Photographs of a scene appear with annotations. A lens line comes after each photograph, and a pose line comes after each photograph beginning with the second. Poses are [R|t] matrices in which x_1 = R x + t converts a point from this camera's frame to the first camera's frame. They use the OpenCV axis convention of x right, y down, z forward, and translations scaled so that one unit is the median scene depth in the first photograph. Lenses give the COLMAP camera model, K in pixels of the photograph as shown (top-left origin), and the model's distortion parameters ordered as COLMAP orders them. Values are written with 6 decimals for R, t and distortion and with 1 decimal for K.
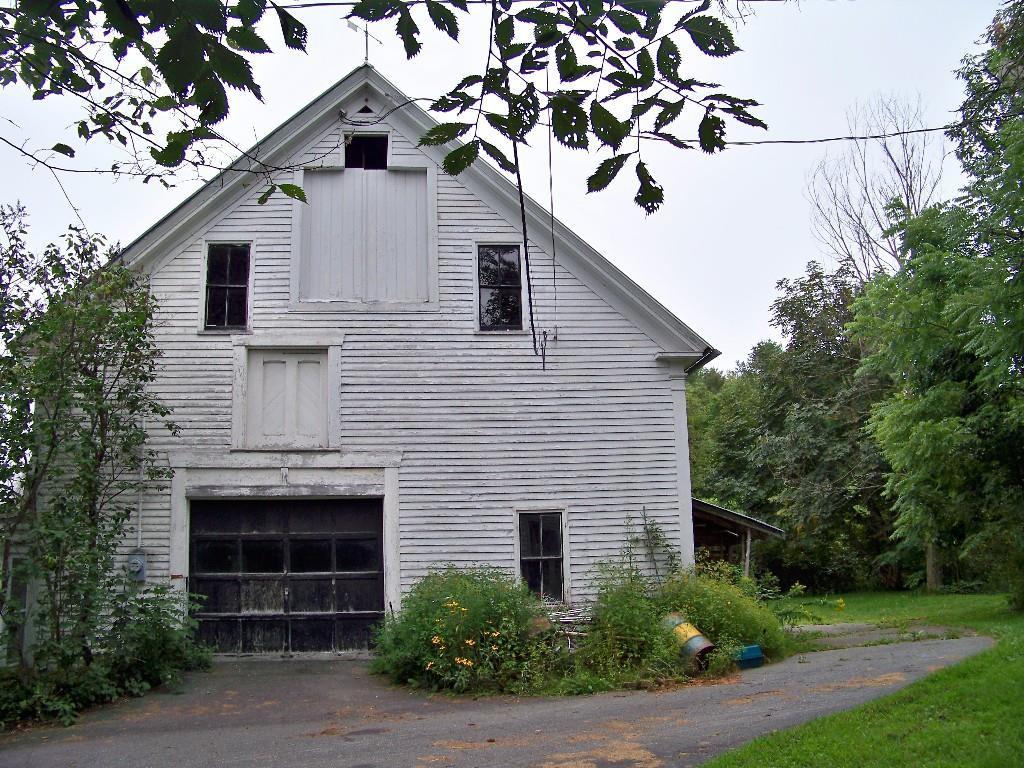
lens RADIAL K [[980.7, 0, 512.0], [0, 980.7, 384.0], [0, 0, 1]] dist [-0.275834, 0.259780]
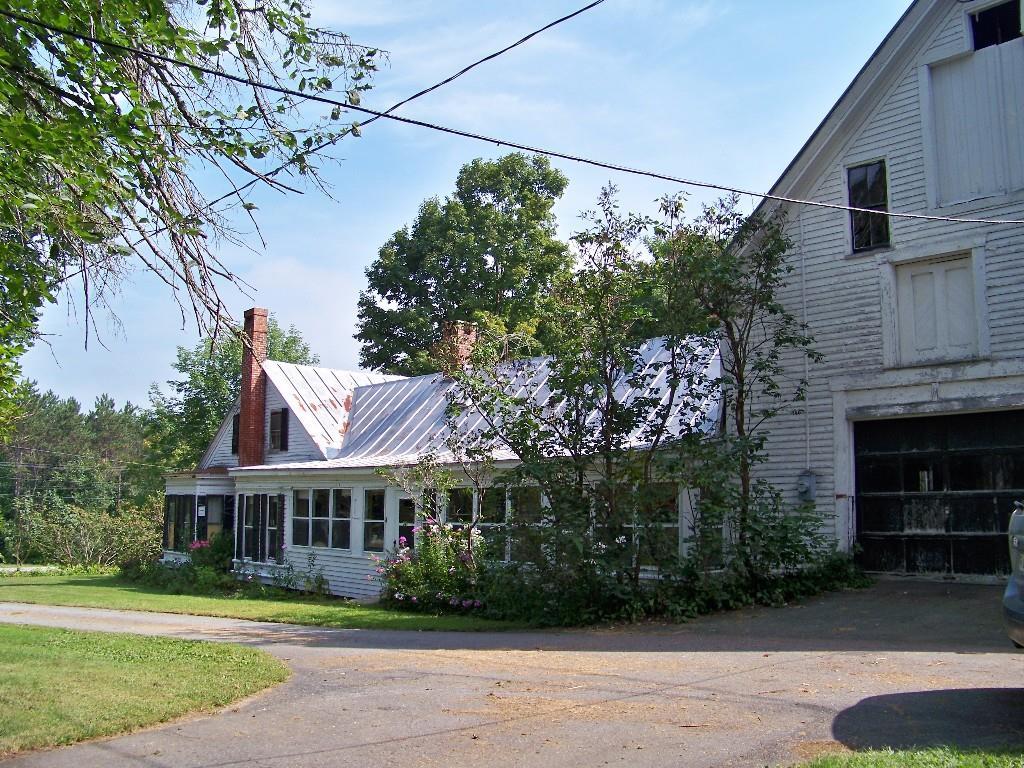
lens RADIAL K [[980.7, 0, 512.0], [0, 980.7, 384.0], [0, 0, 1]] dist [-0.275834, 0.259780]
pose [[0.557133, -0.066707, -0.827740, 0.304962], [0.135674, 0.990687, 0.011480, 0.020402], [0.819265, -0.118698, 0.560995, 0.128842]]
